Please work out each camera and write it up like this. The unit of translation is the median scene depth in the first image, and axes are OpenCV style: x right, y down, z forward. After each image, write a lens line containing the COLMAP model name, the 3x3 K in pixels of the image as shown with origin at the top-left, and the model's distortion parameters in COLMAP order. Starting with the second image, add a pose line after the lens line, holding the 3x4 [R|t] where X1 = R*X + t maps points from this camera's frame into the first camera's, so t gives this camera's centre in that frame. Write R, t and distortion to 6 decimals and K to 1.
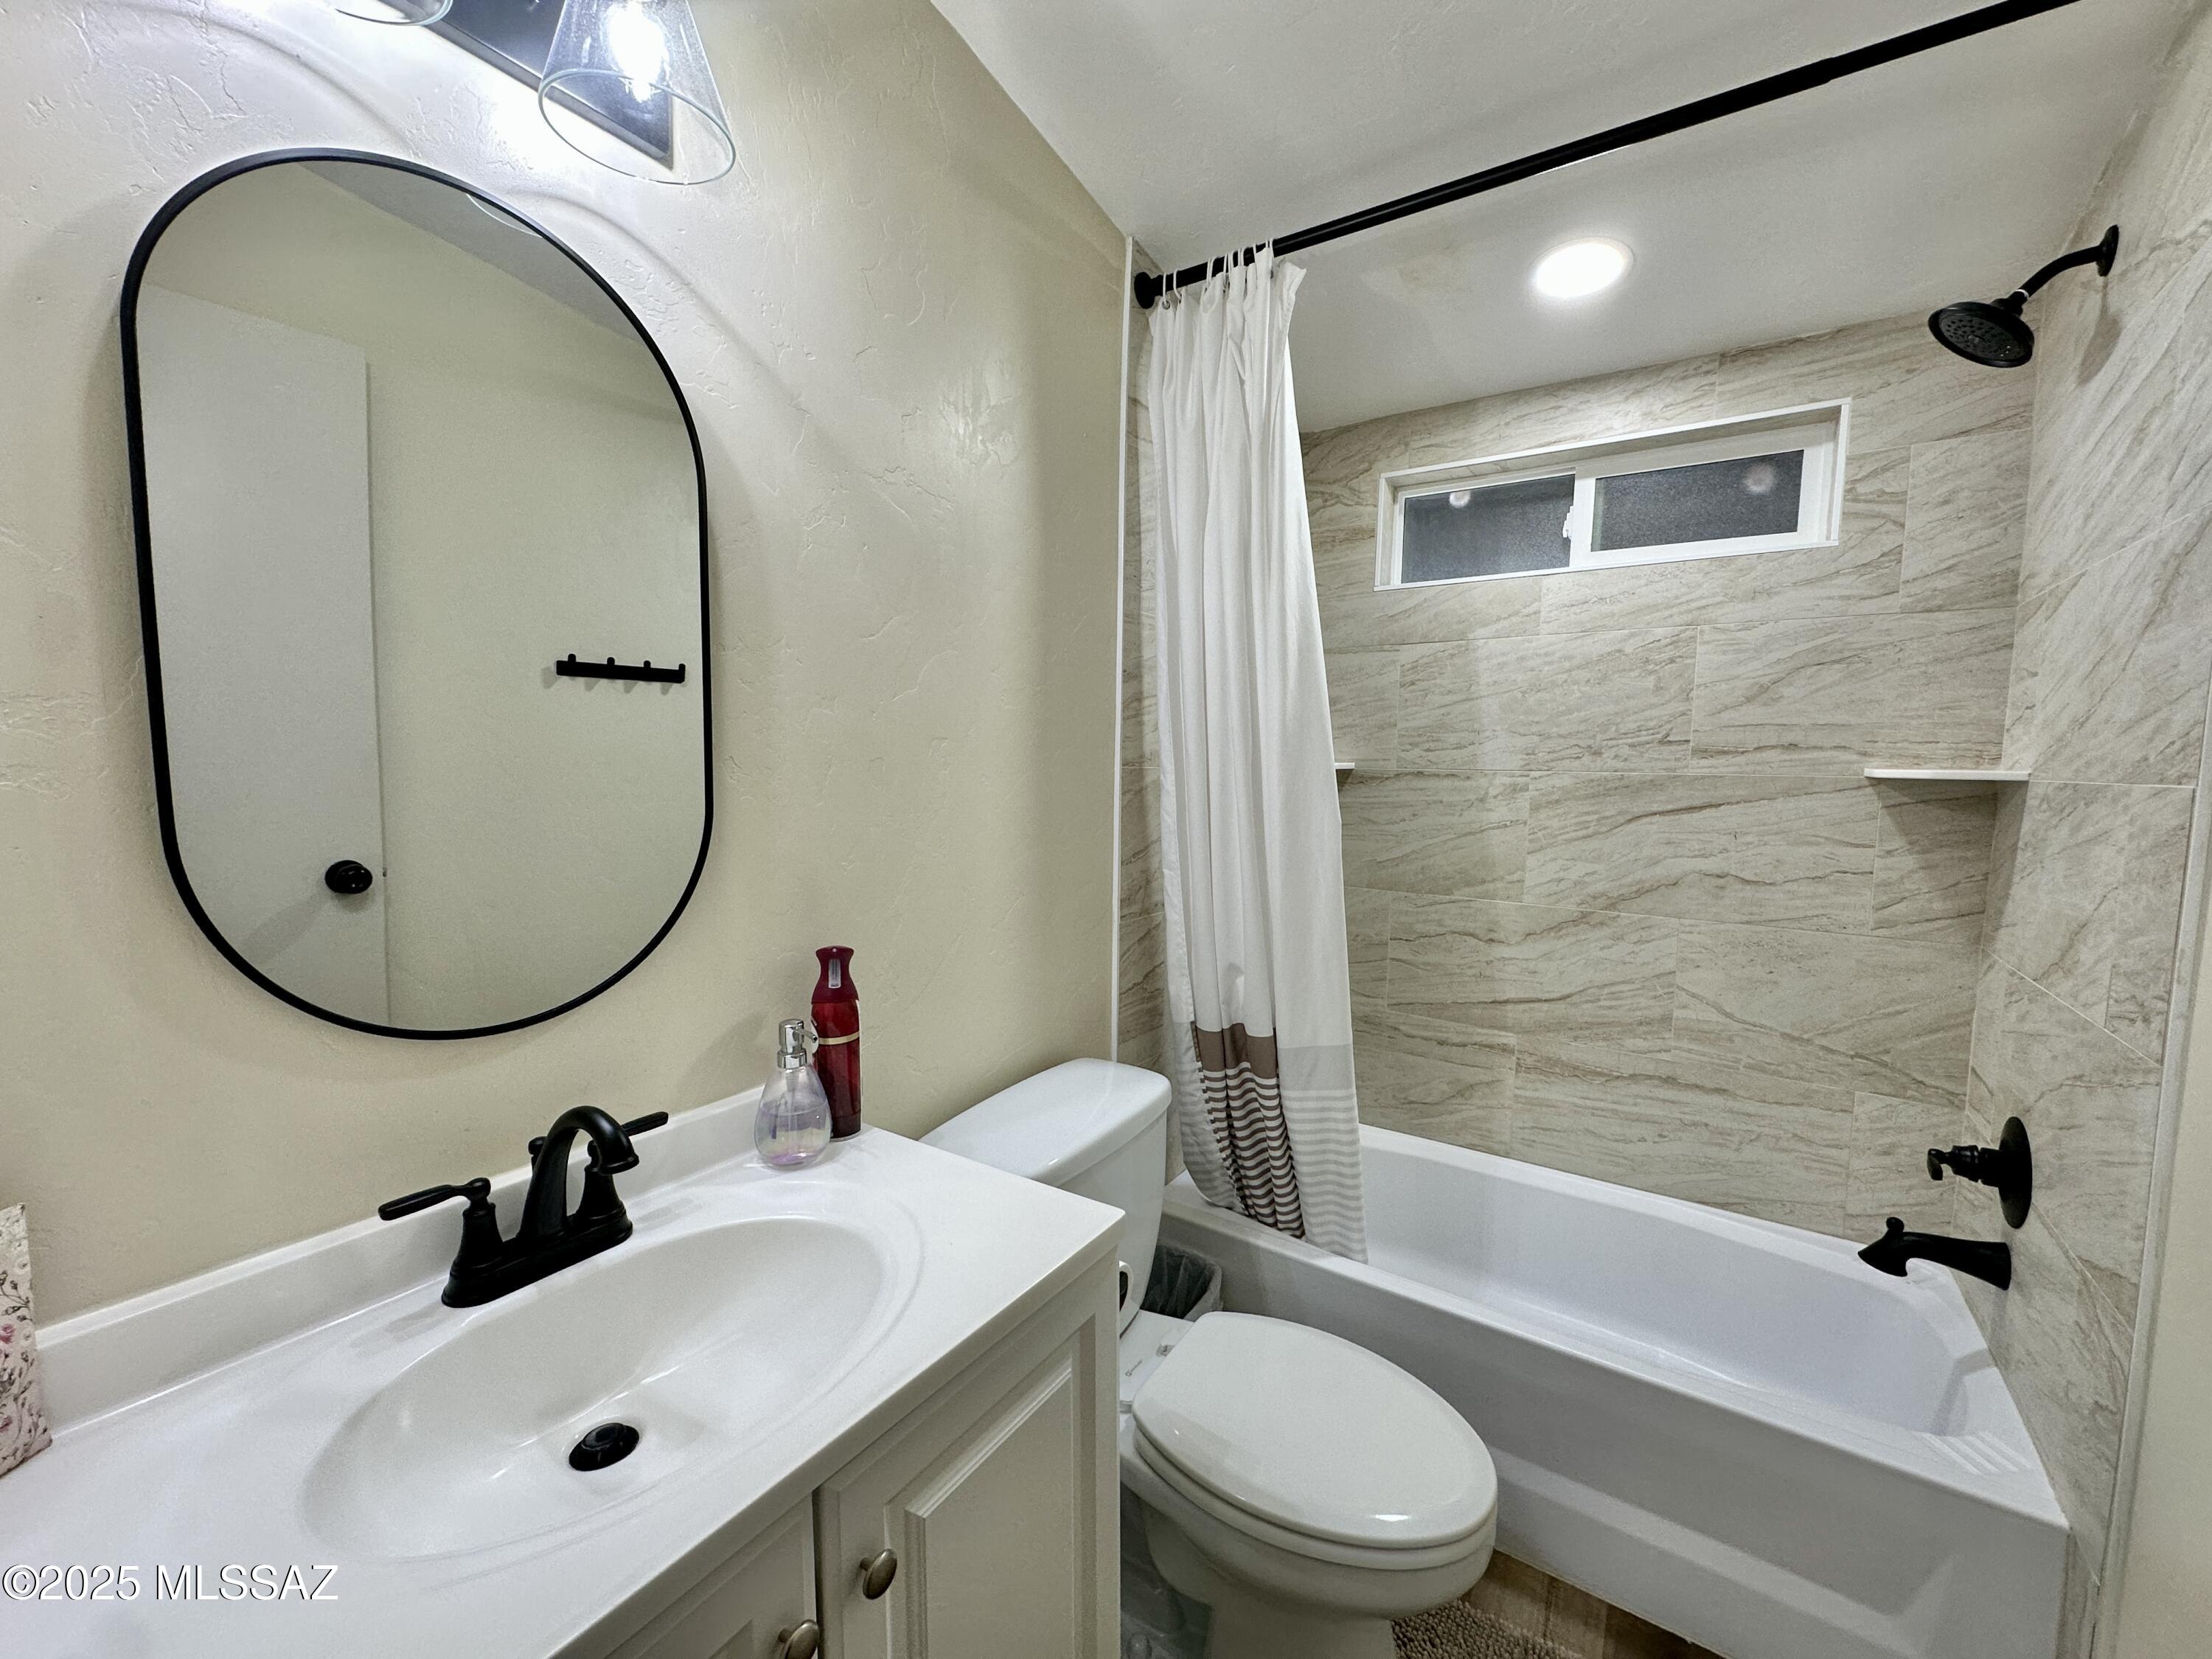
lens RADIAL K [[878.8, 0, 1107.7], [0, 878.8, 829.0], [0, 0, 1]] dist [-0.004676, 0.001103]
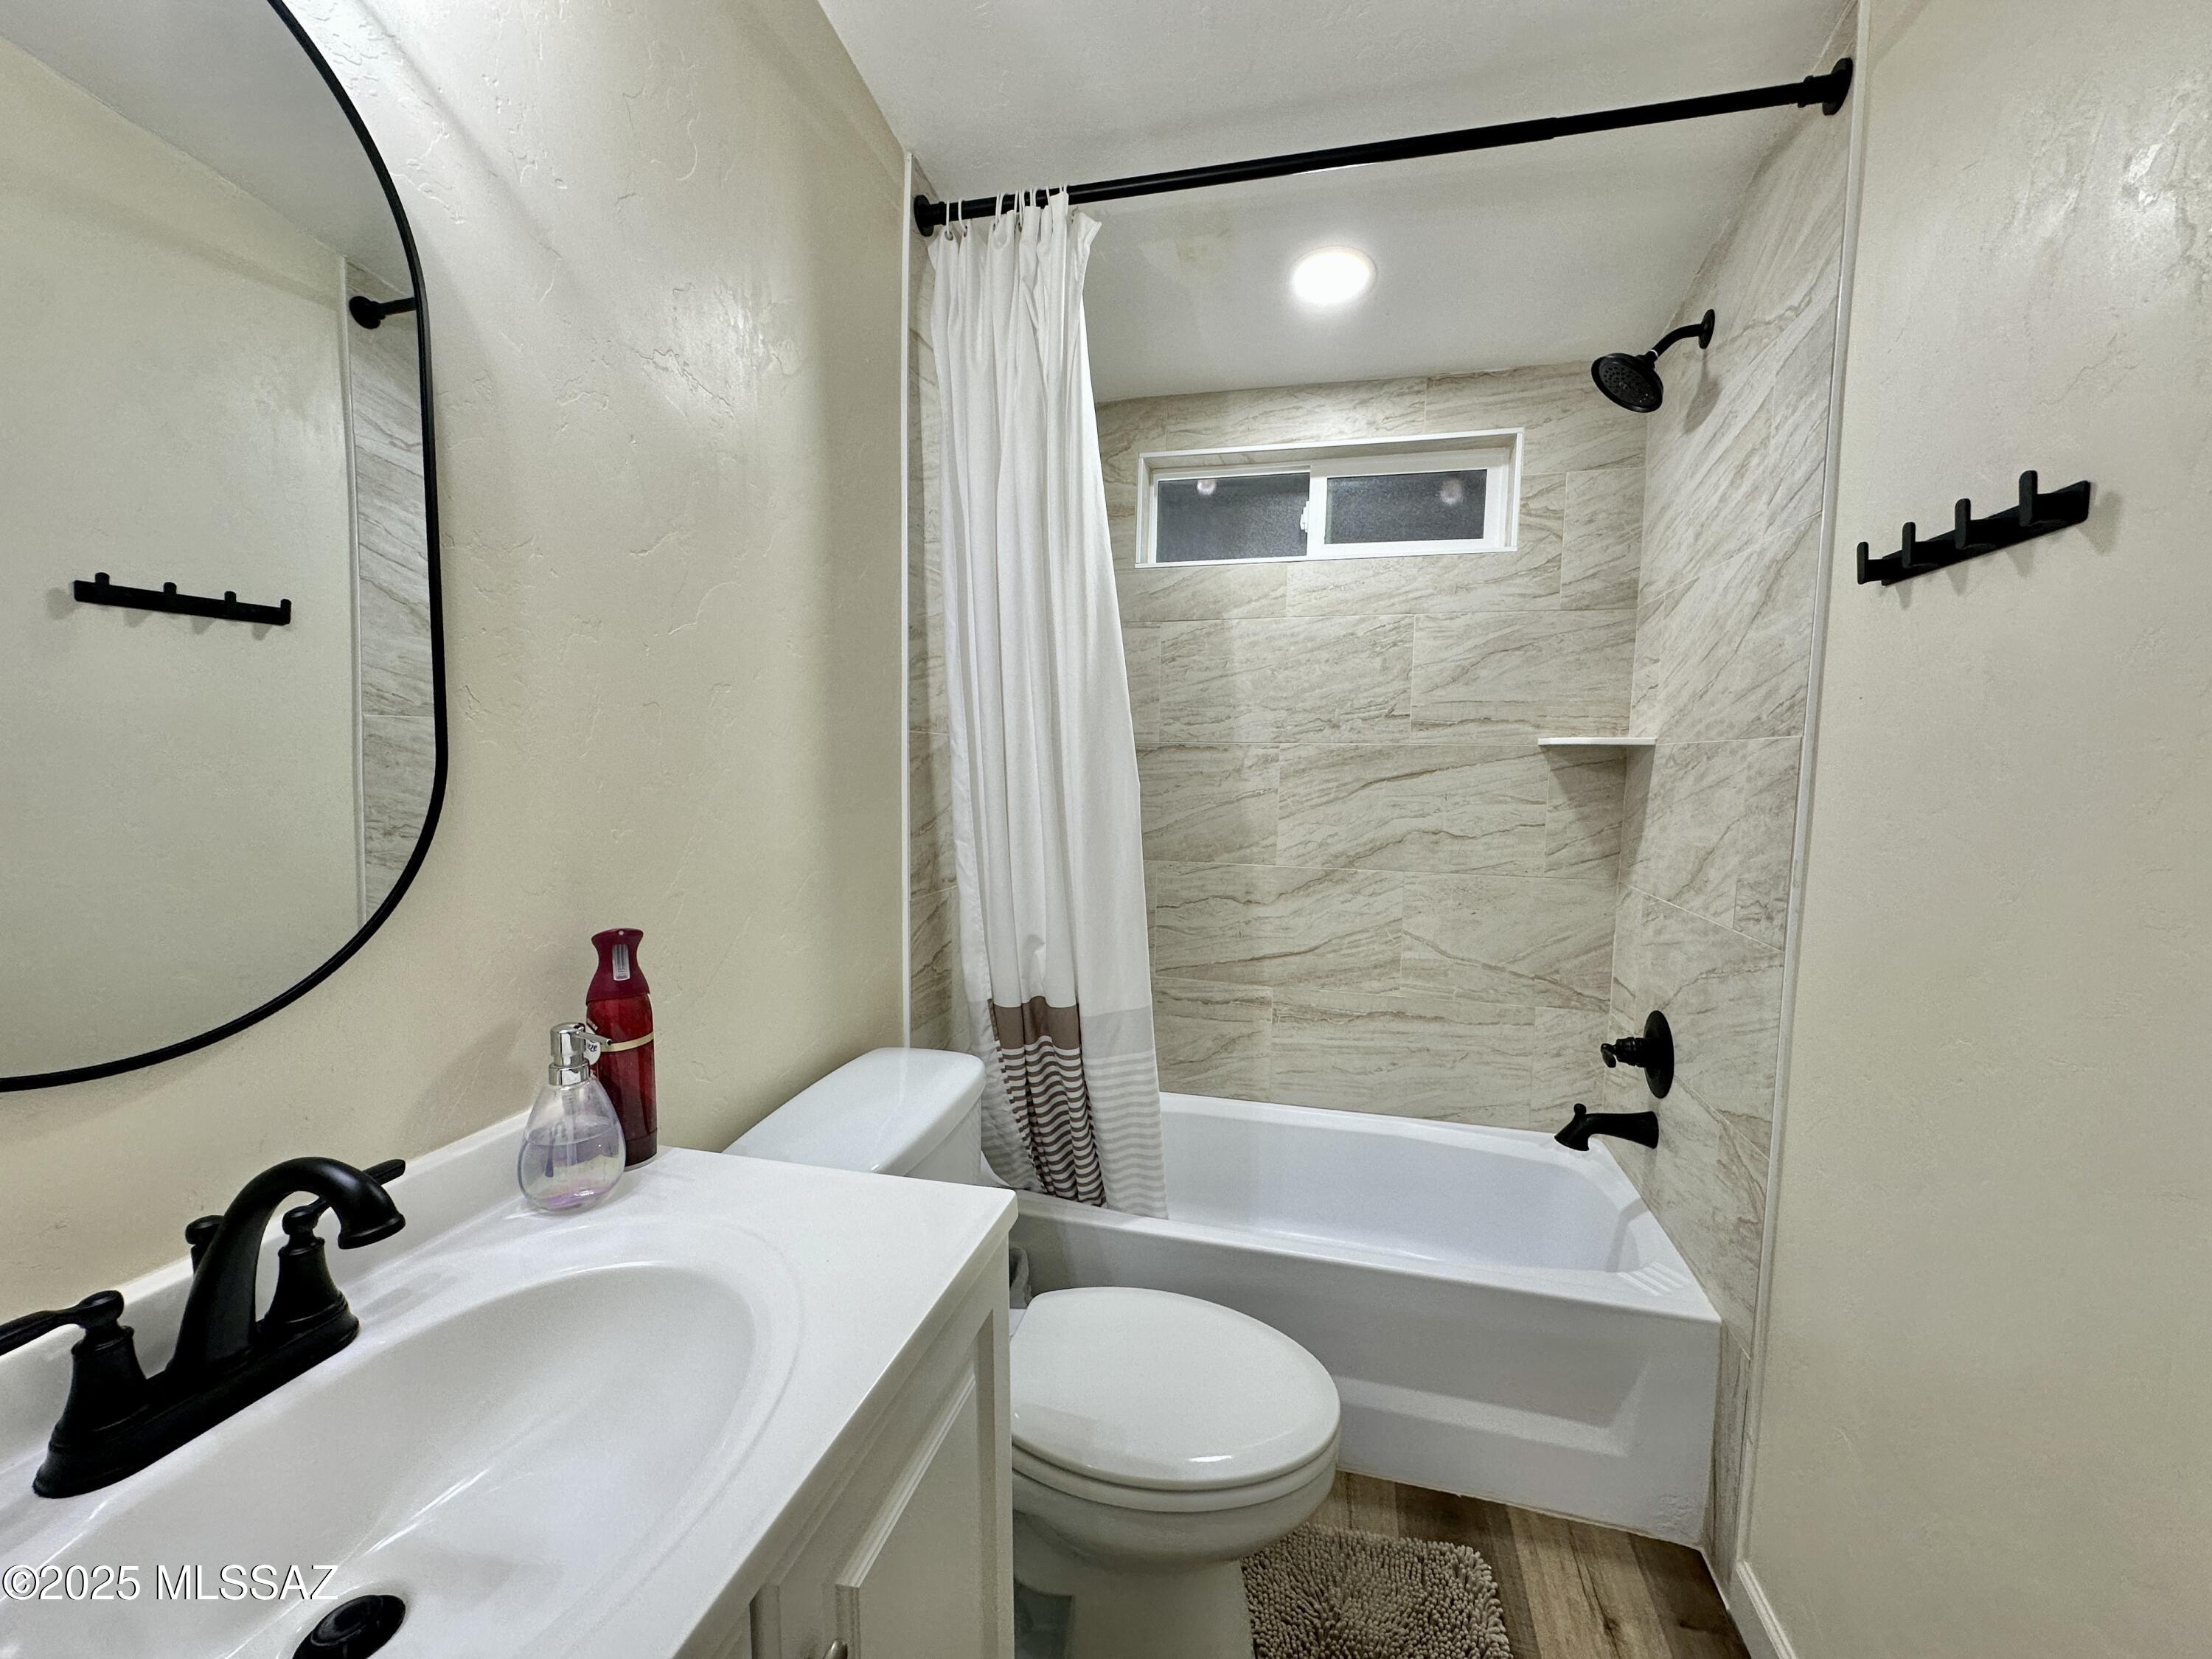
lens RADIAL K [[878.8, 0, 1107.7], [0, 878.8, 829.0], [0, 0, 1]] dist [-0.004676, 0.001103]
pose [[0.942100, -0.026440, 0.334288, -0.103003], [0.024726, 0.999650, 0.009383, 0.030288], [-0.334419, -0.000574, 0.942424, 0.061693]]
